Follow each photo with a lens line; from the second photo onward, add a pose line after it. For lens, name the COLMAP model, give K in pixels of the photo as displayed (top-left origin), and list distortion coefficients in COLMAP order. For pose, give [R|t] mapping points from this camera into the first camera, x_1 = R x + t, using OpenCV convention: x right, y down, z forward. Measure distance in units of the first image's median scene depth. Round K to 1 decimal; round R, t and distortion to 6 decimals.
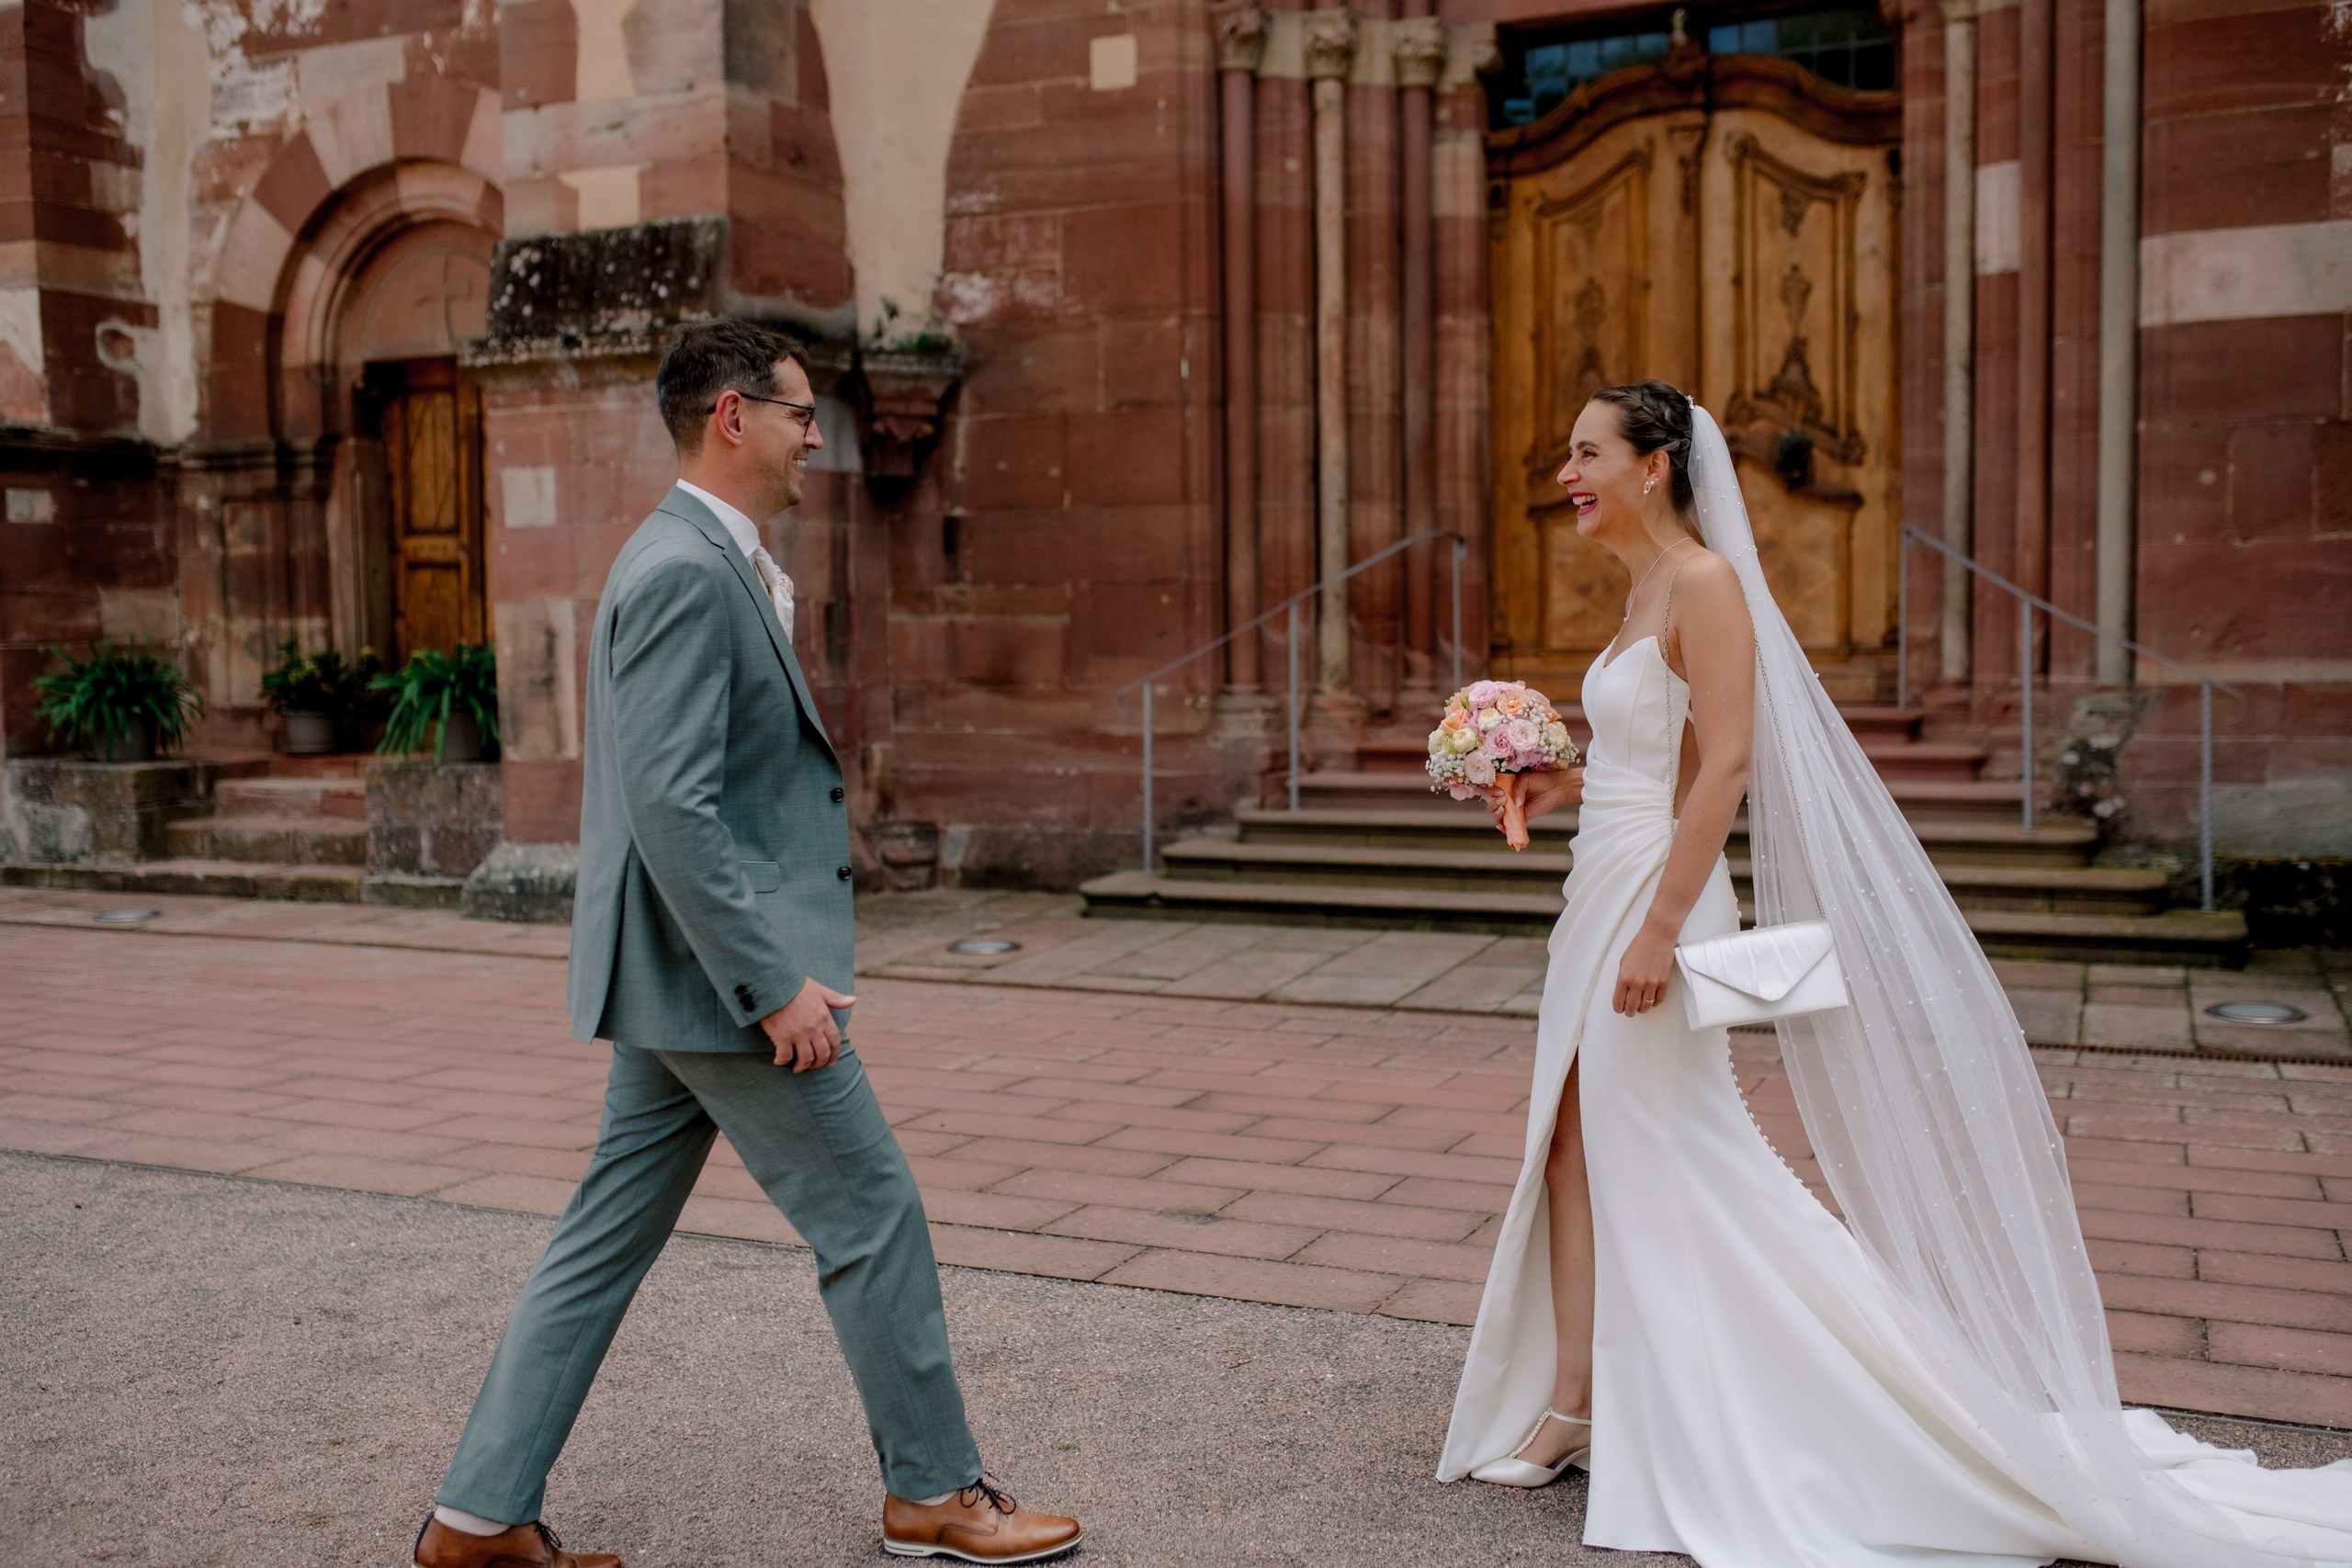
lens RADIAL K [[2213.4, 0, 1176.0], [0, 2213.4, 784.0], [0, 0, 1]] dist [-0.056372, 0.126865]
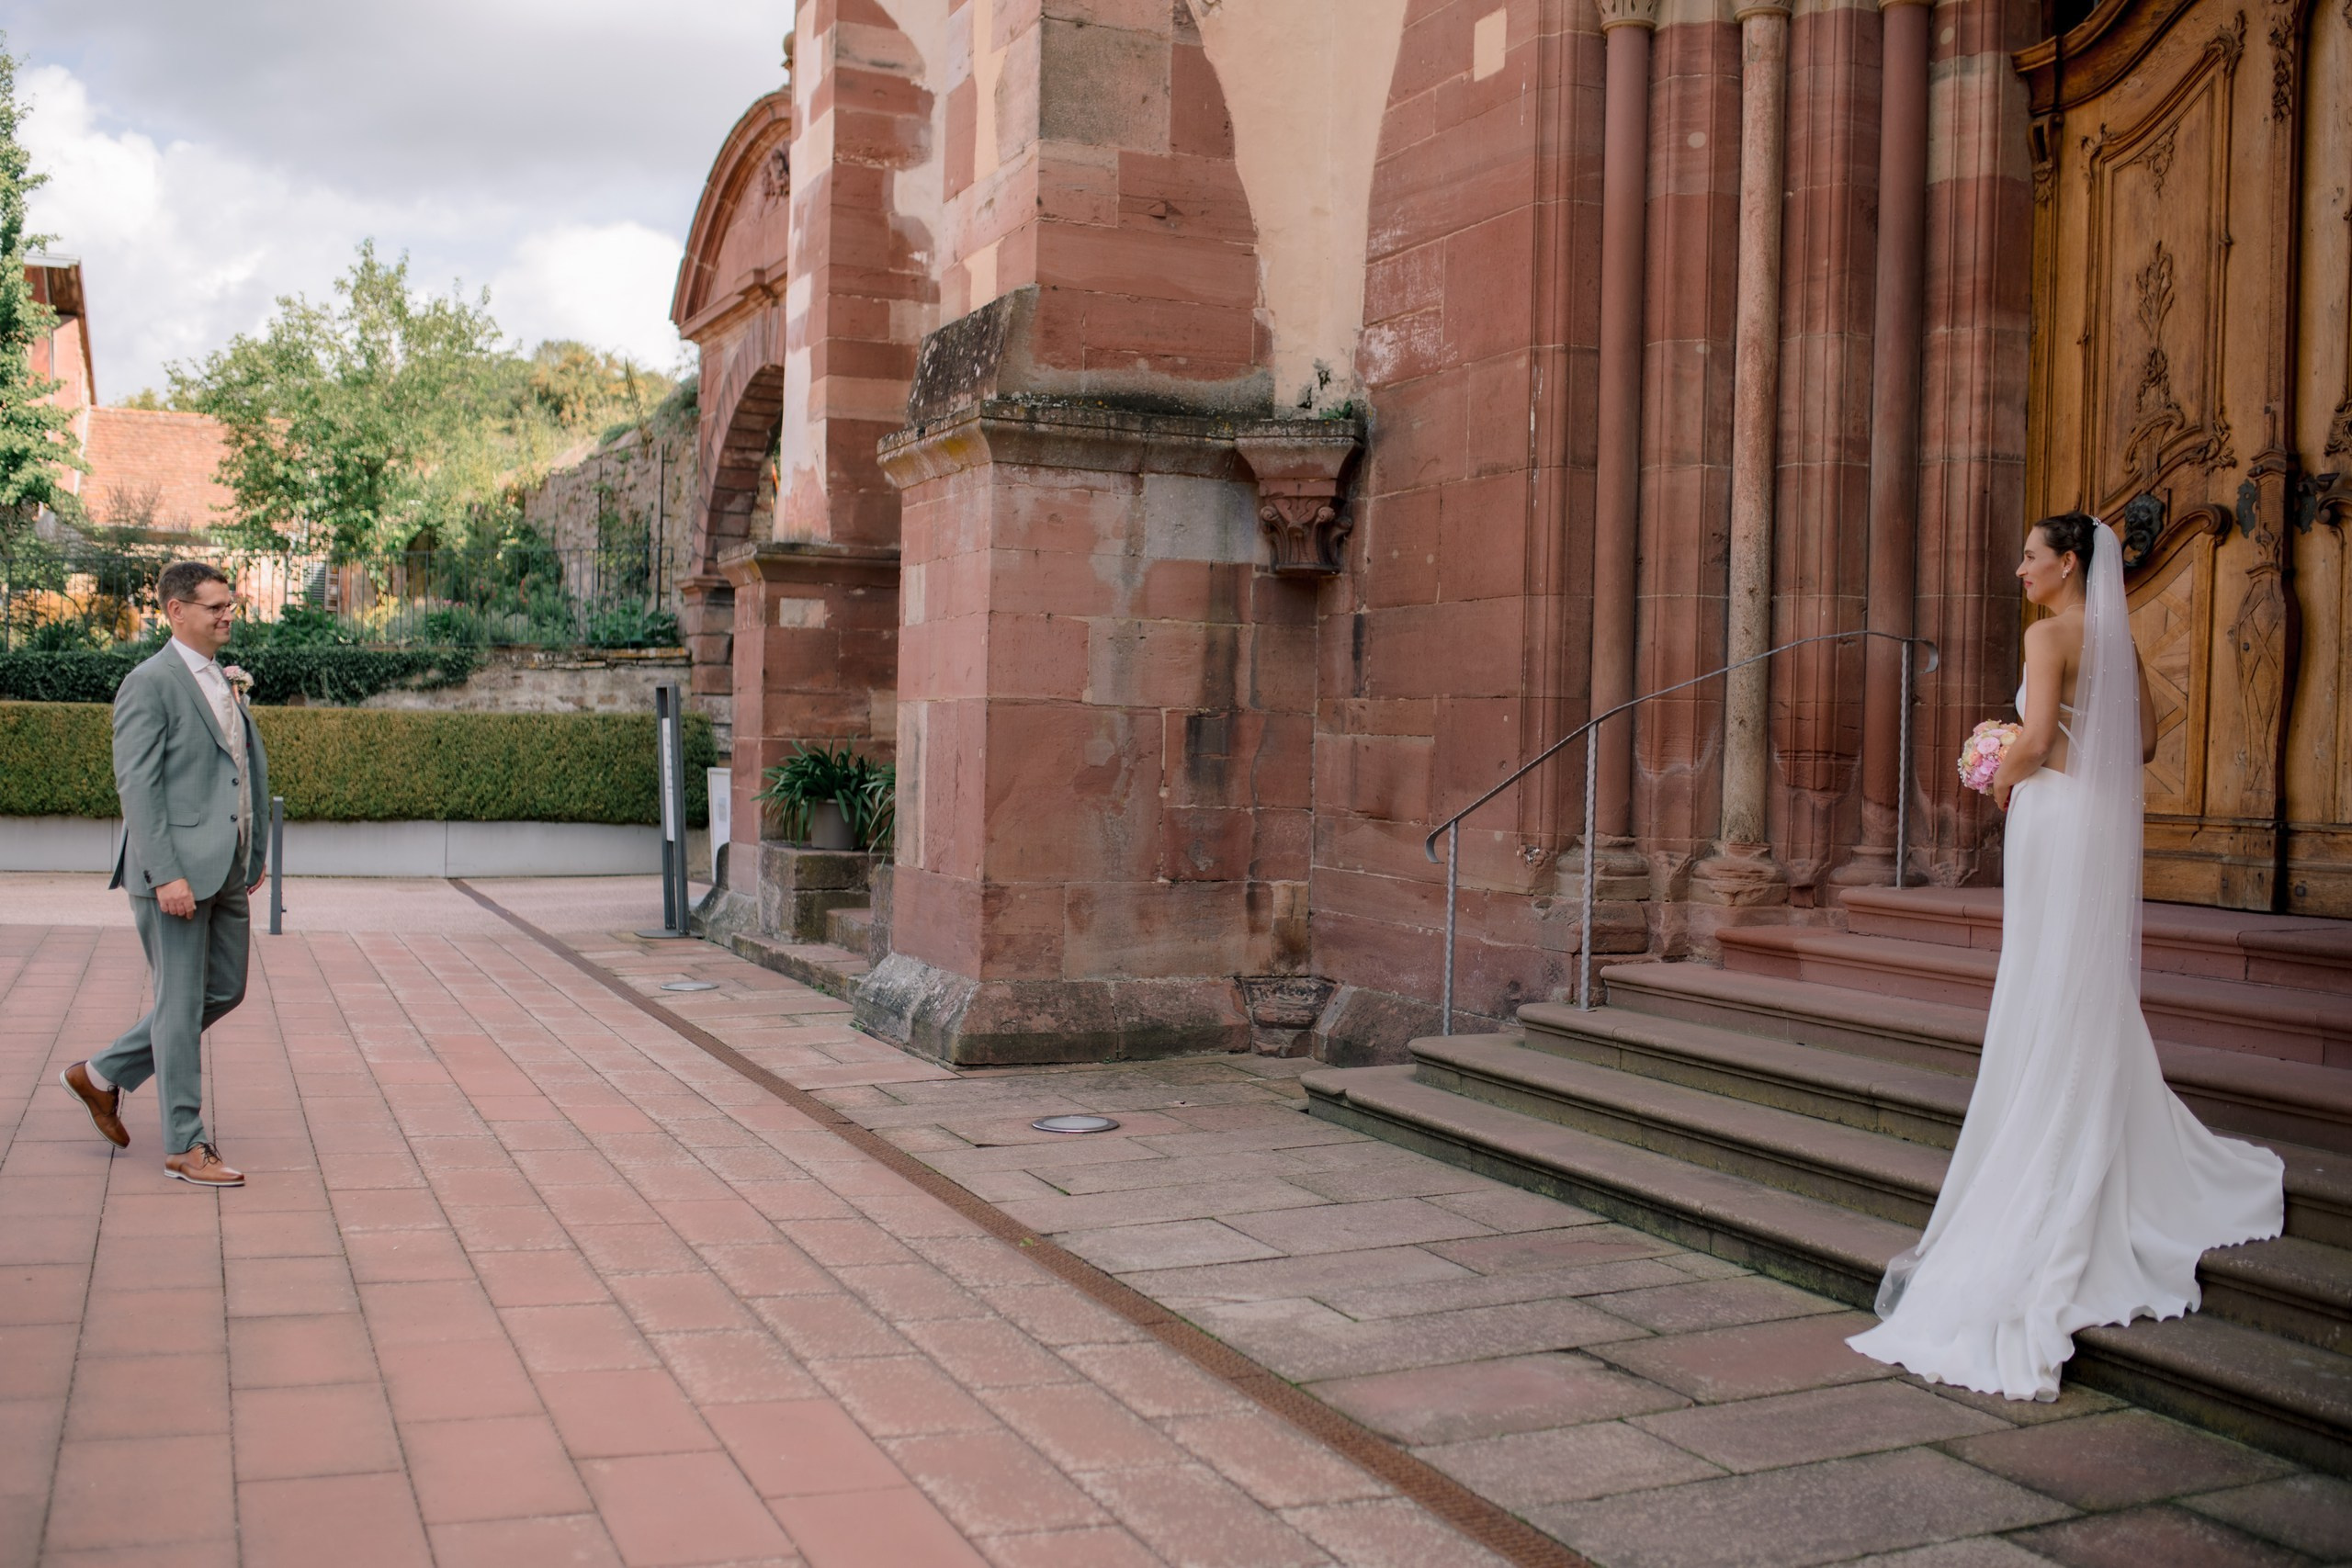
lens RADIAL K [[2213.4, 0, 1176.0], [0, 2213.4, 784.0], [0, 0, 1]] dist [-0.056372, 0.126865]
pose [[0.753278, 0.043411, -0.656268, 0.405289], [-0.080998, 0.996347, -0.027065, -0.029850], [0.652696, 0.073544, 0.754042, 0.334350]]
